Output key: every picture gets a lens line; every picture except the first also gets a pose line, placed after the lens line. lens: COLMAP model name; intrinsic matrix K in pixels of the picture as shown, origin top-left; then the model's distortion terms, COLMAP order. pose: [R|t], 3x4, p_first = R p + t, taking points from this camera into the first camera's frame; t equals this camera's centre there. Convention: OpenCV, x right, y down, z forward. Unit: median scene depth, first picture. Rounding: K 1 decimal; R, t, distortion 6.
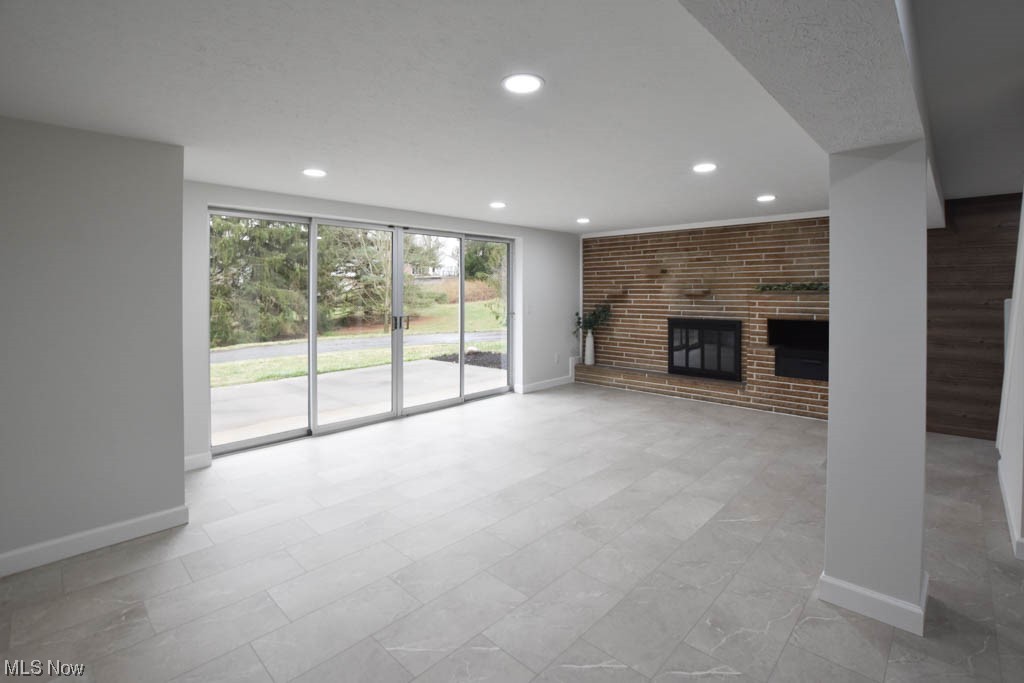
lens RADIAL K [[455.7, 0, 512.0], [0, 455.7, 341.5], [0, 0, 1]] dist [-0.025343, 0.000055]
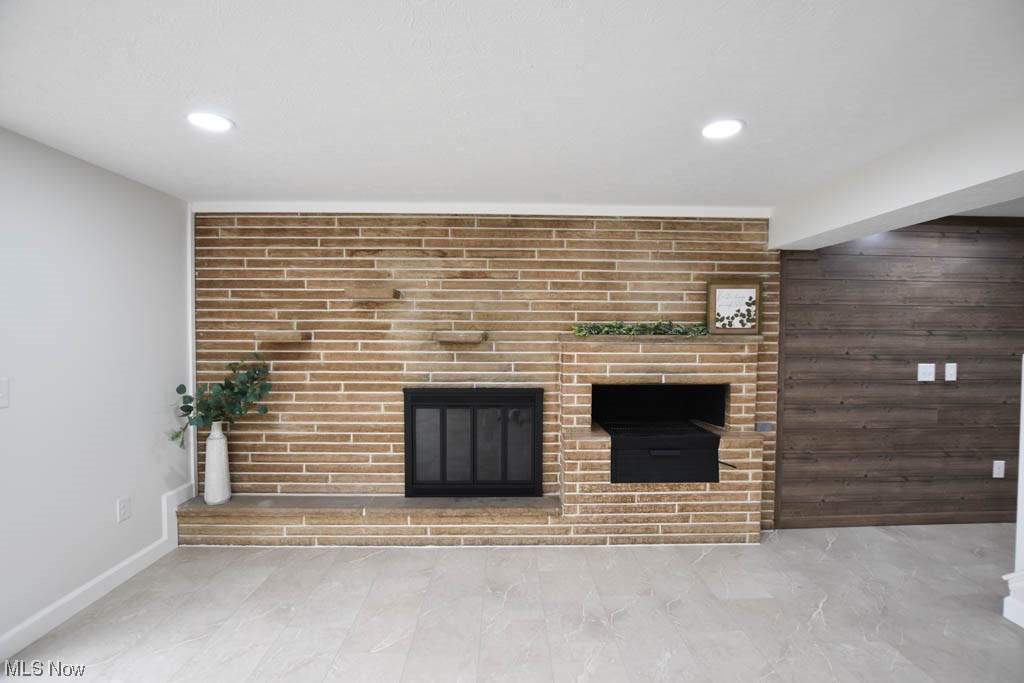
lens RADIAL K [[455.7, 0, 512.0], [0, 455.7, 341.5], [0, 0, 1]] dist [-0.025343, 0.000055]
pose [[0.702052, -0.002449, 0.712121, 0.071180], [0.070142, 0.995369, -0.065727, -0.061135], [-0.708663, 0.096093, 0.698973, 0.557411]]
